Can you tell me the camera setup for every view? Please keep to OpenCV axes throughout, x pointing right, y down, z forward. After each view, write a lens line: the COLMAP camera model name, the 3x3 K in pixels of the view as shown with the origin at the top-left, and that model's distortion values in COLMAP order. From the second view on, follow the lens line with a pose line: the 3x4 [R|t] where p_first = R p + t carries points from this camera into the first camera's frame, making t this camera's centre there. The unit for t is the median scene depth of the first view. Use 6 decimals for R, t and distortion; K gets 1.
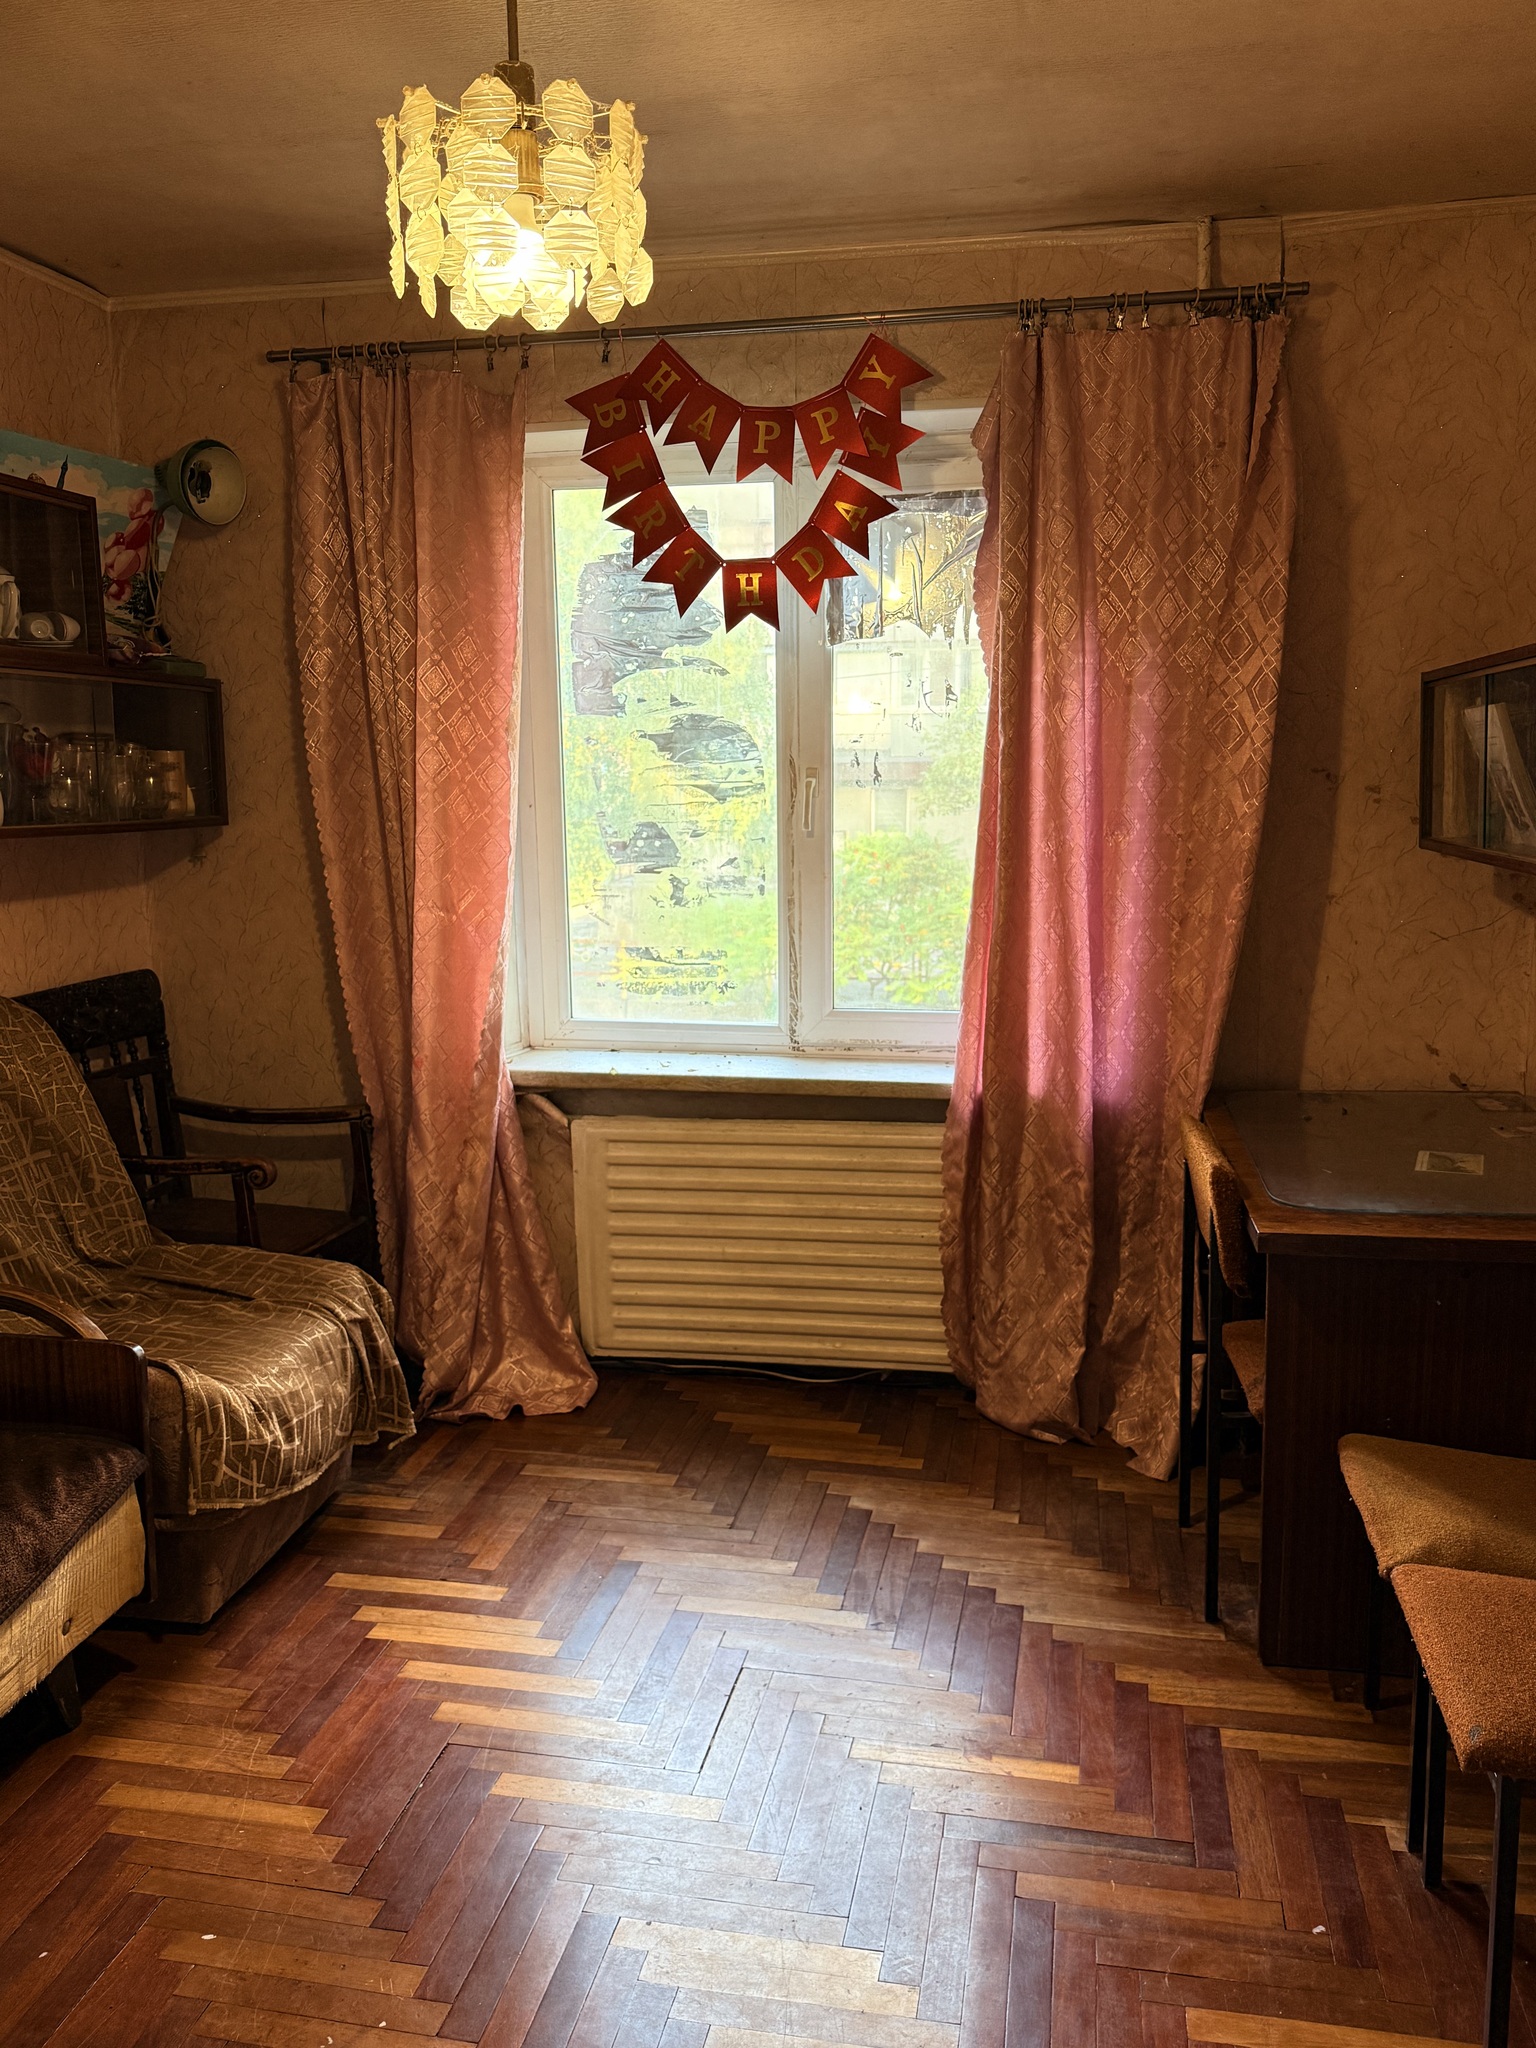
lens RADIAL K [[1613.5, 0, 765.7], [0, 1613.5, 1022.9], [0, 0, 1]] dist [0.124716, -0.207260]
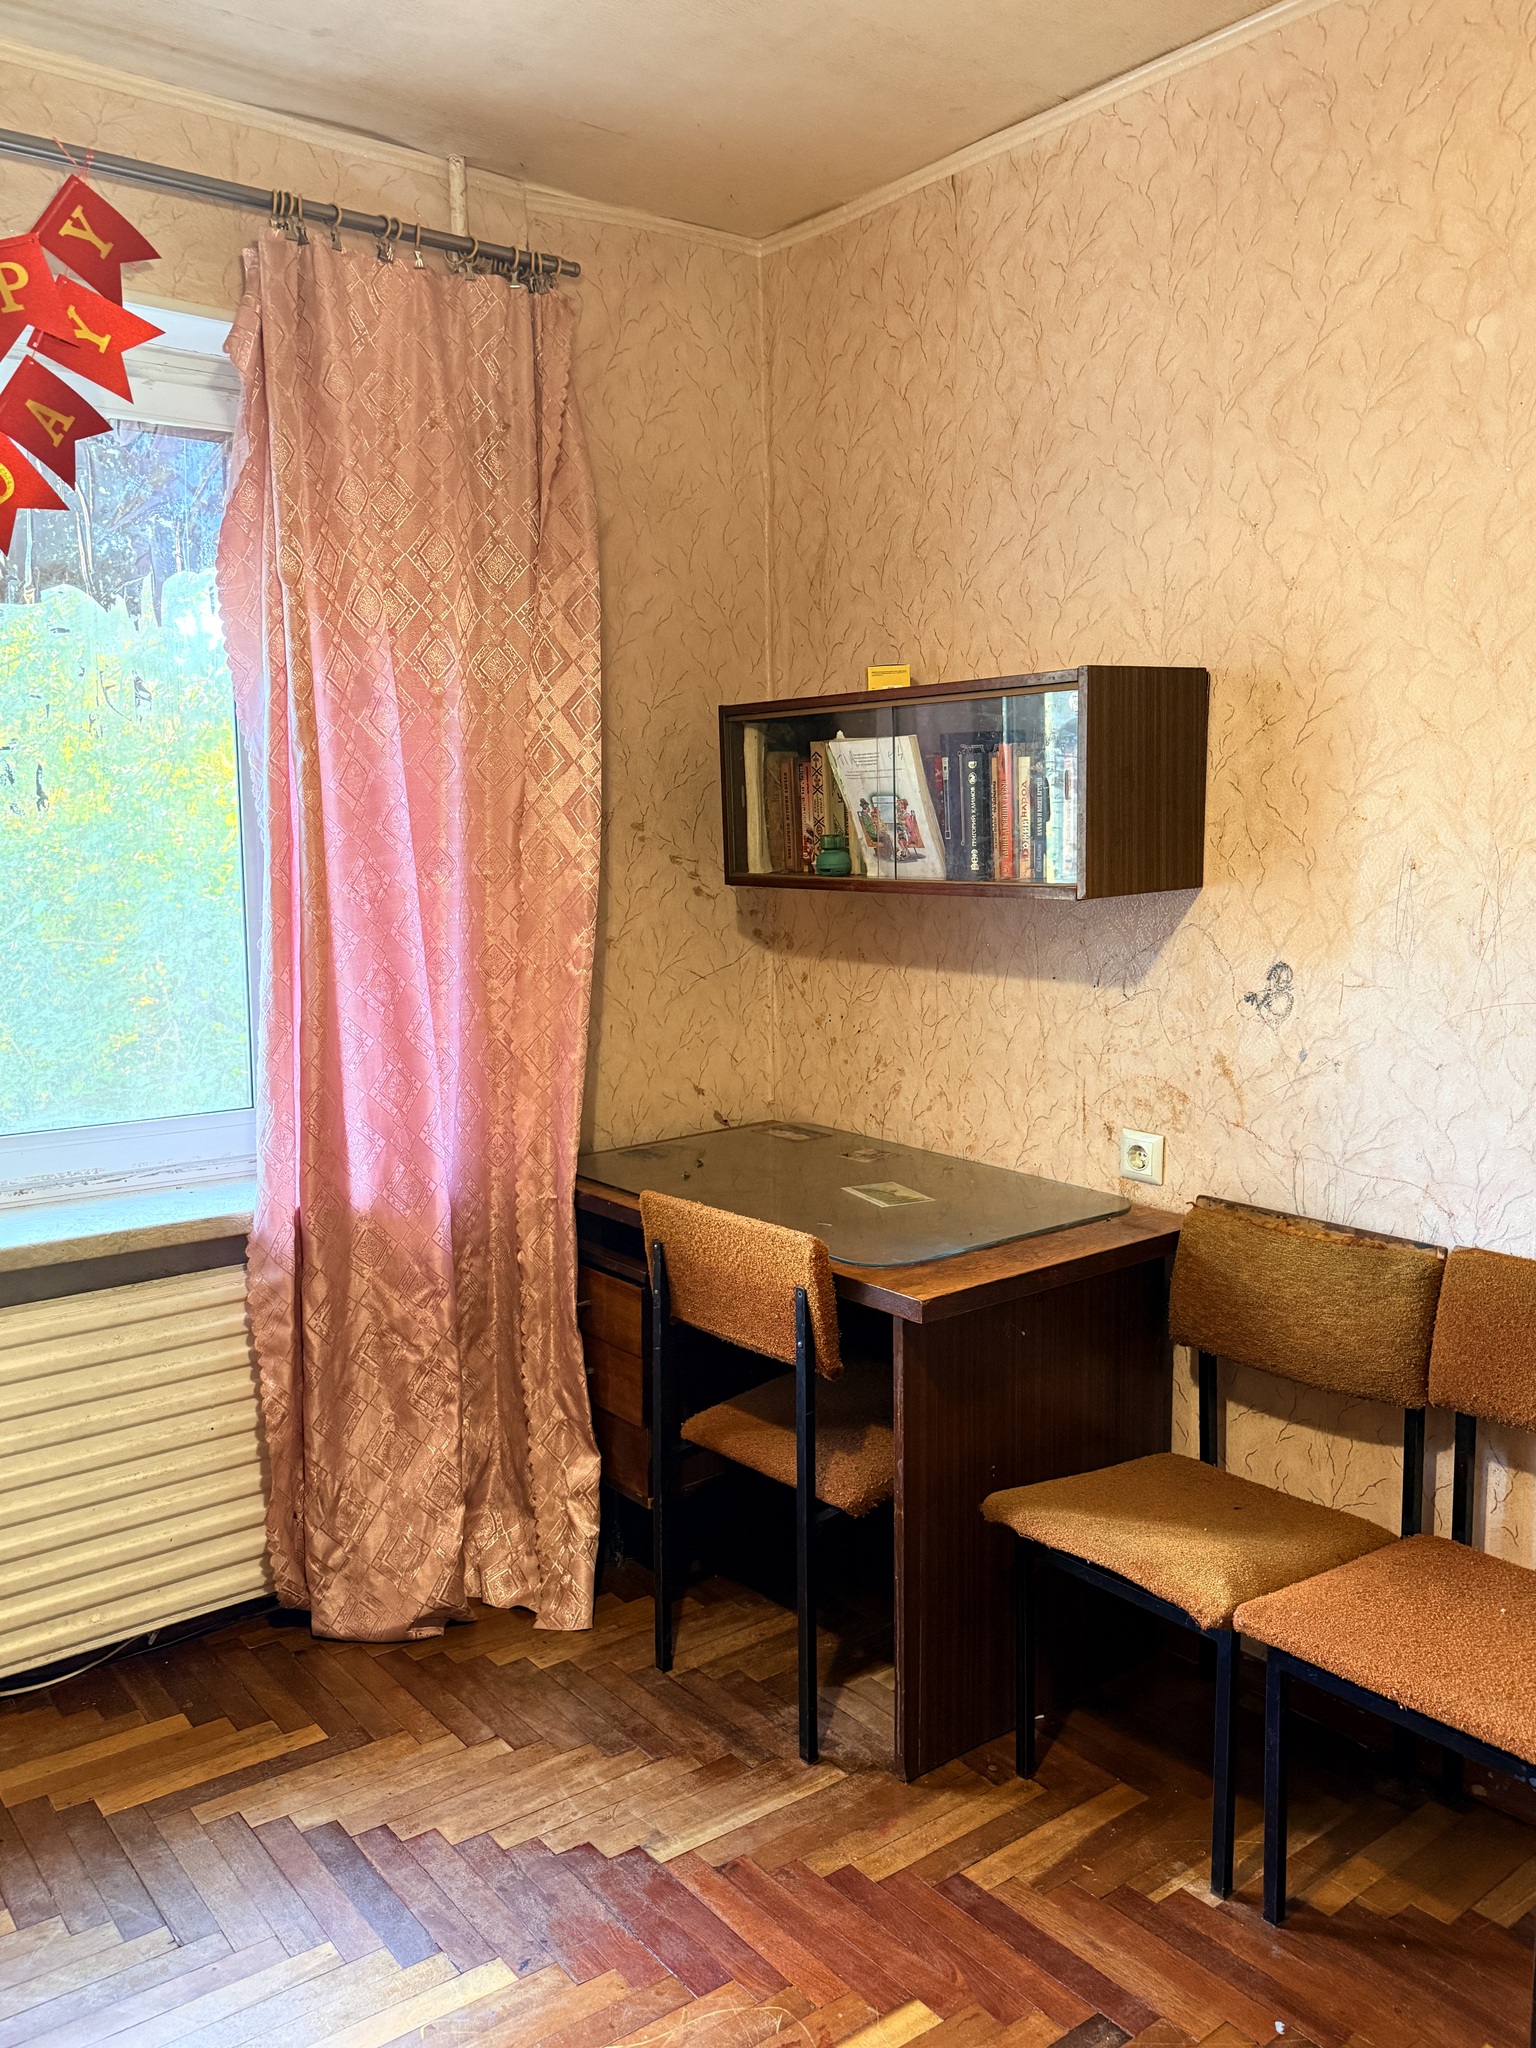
lens RADIAL K [[1613.5, 0, 755.7], [0, 1613.5, 1027.3], [0, 0, 1]] dist [0.124716, -0.207260]
pose [[0.653143, -0.087002, 0.752220, -0.294954], [0.112410, 0.993511, 0.017306, -0.034127], [-0.748844, 0.073254, 0.658685, 0.329495]]
